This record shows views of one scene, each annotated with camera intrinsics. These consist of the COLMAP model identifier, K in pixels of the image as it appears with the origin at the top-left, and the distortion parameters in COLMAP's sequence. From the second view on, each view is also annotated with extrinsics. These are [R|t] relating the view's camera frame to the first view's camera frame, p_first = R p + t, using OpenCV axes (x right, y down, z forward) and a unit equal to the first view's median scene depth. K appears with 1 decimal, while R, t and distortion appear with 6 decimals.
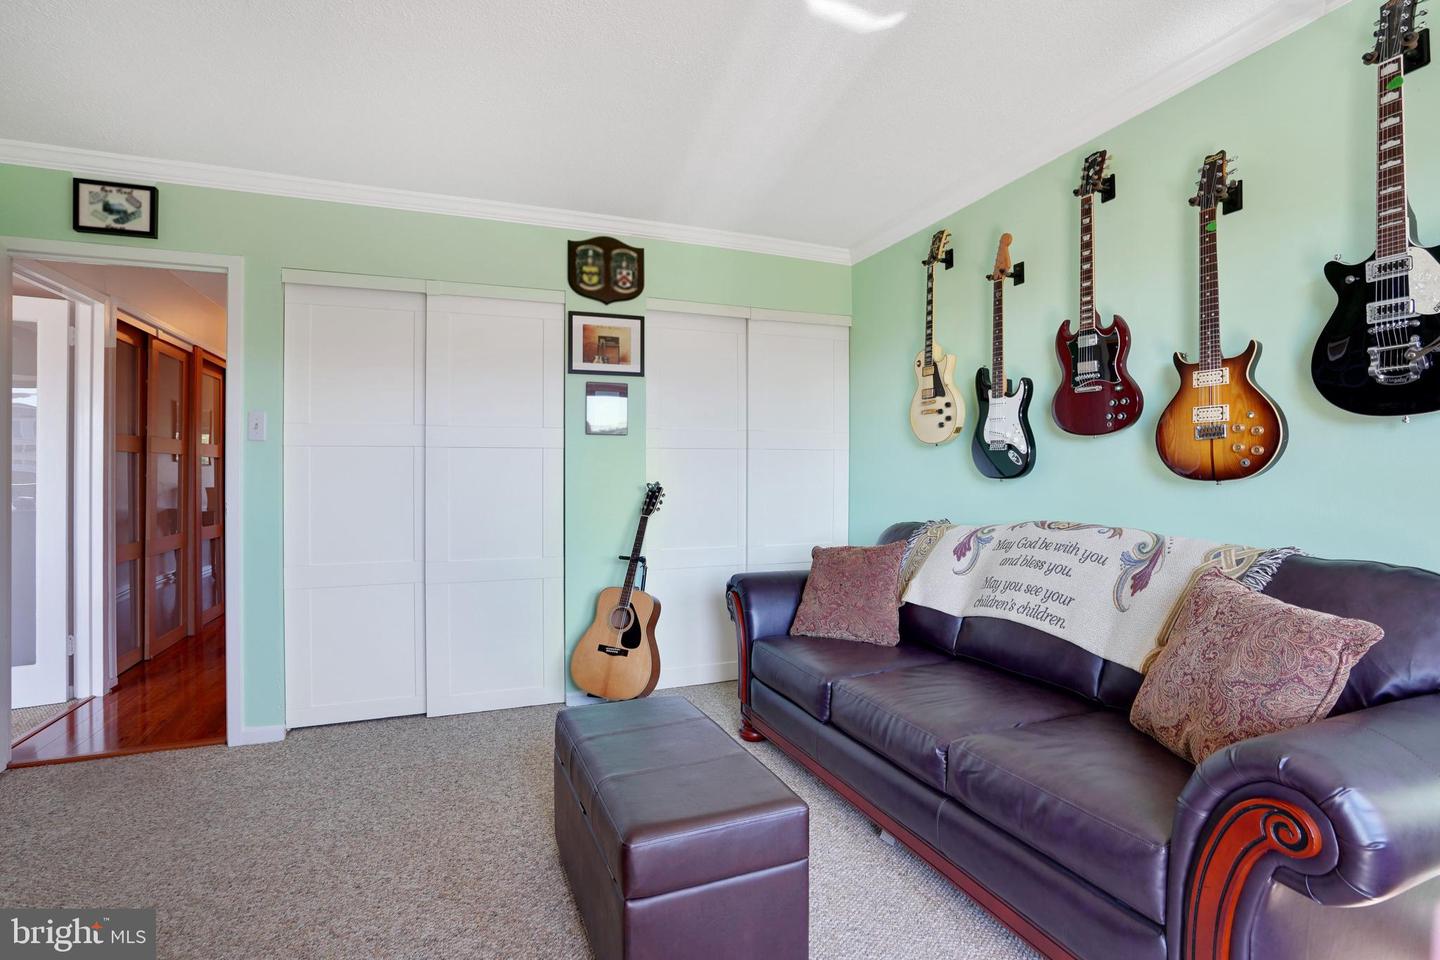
lens RADIAL K [[677.3, 0, 686.7], [0, 677.3, 475.9], [0, 0, 1]] dist [-0.037961, 0.011878]
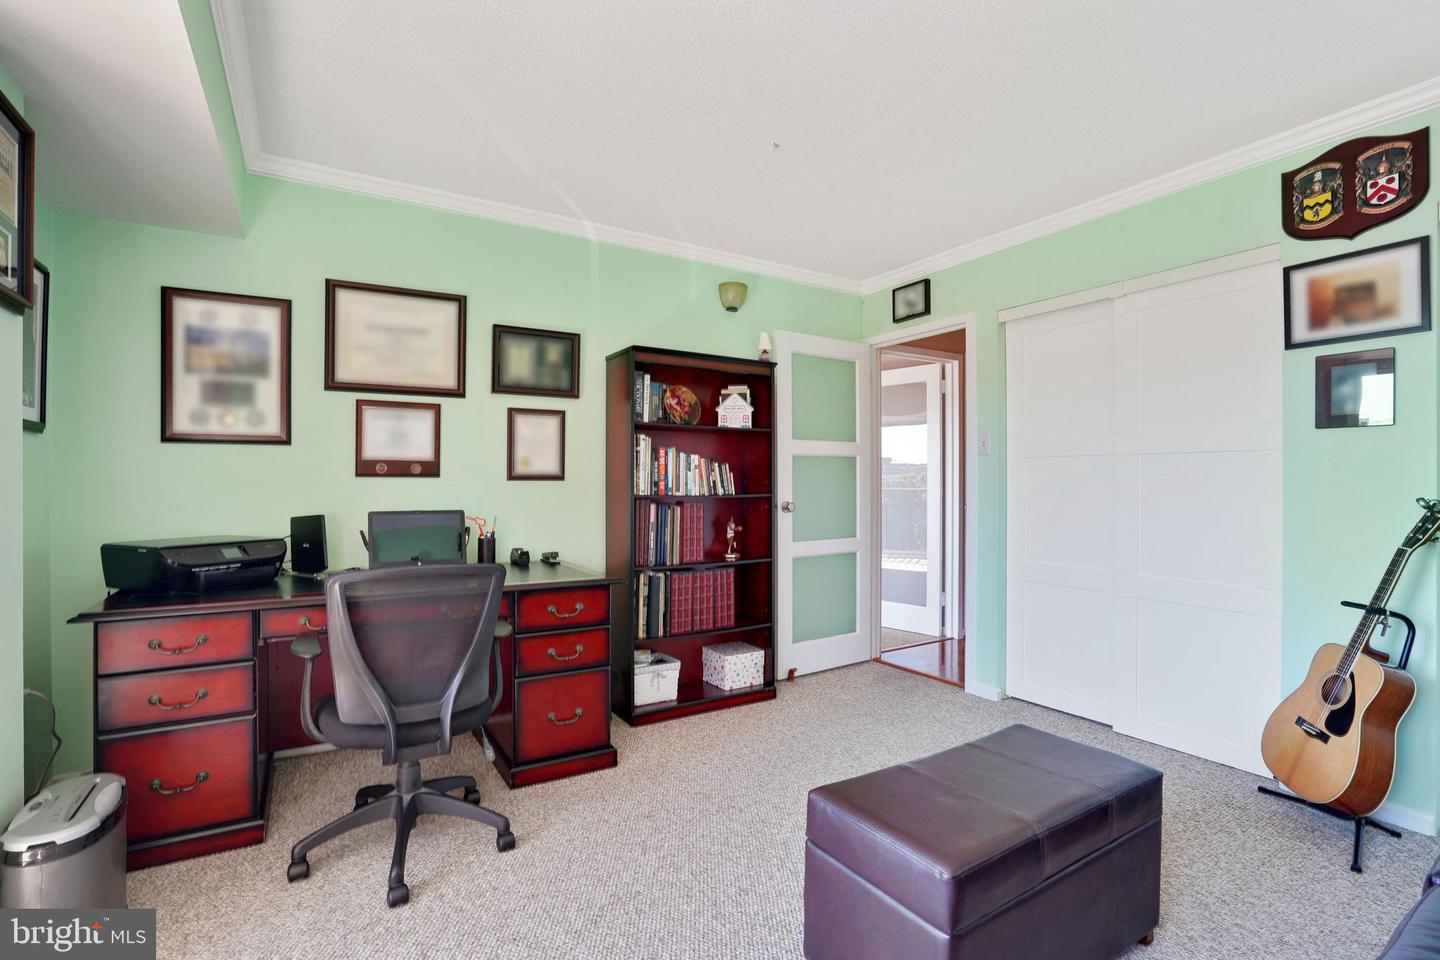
lens RADIAL K [[677.3, 0, 721.3], [0, 677.3, 485.7], [0, 0, 1]] dist [-0.037961, 0.011878]
pose [[0.195014, 0.008441, -0.980764, 0.500319], [-0.000479, 0.999964, 0.008511, -0.006225], [0.980800, -0.001190, 0.195011, 0.275186]]
